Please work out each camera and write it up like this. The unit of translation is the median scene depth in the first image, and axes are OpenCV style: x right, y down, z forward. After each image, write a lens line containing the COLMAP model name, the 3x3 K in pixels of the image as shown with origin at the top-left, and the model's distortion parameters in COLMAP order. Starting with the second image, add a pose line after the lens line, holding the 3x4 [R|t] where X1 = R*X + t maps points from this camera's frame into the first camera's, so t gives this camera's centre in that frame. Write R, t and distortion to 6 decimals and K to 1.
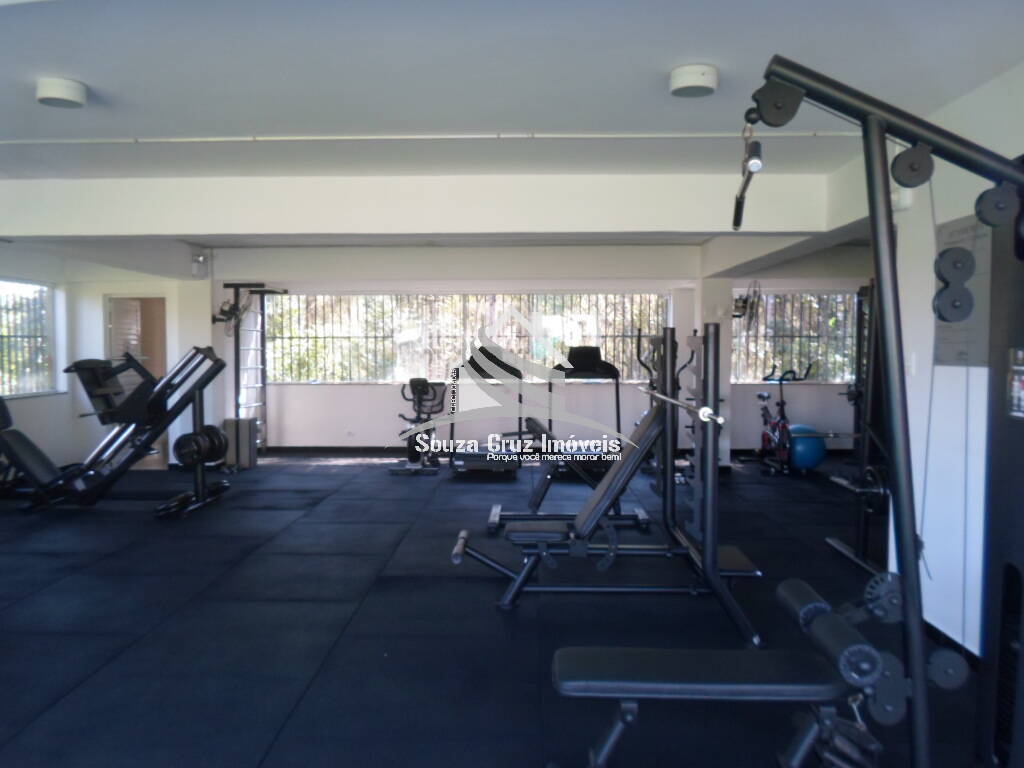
lens RADIAL K [[790.3, 0, 512.0], [0, 790.3, 384.0], [0, 0, 1]] dist [-0.048613, 0.002858]
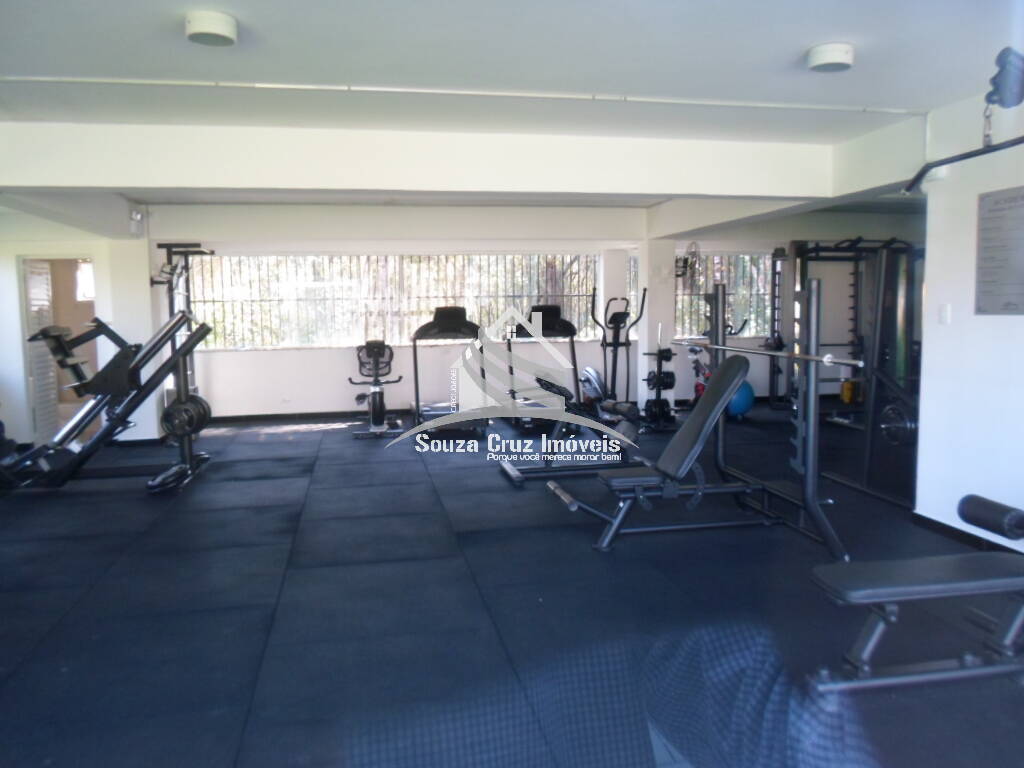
lens RADIAL K [[784.4, 0, 512.1], [0, 784.4, 389.5], [0, 0, 1]] dist [-0.035405, -0.009005]
pose [[0.976474, -0.035612, 0.212672, -0.208666], [0.023902, 0.998066, 0.057379, 0.002617], [-0.214304, -0.050945, 0.975437, 0.005390]]
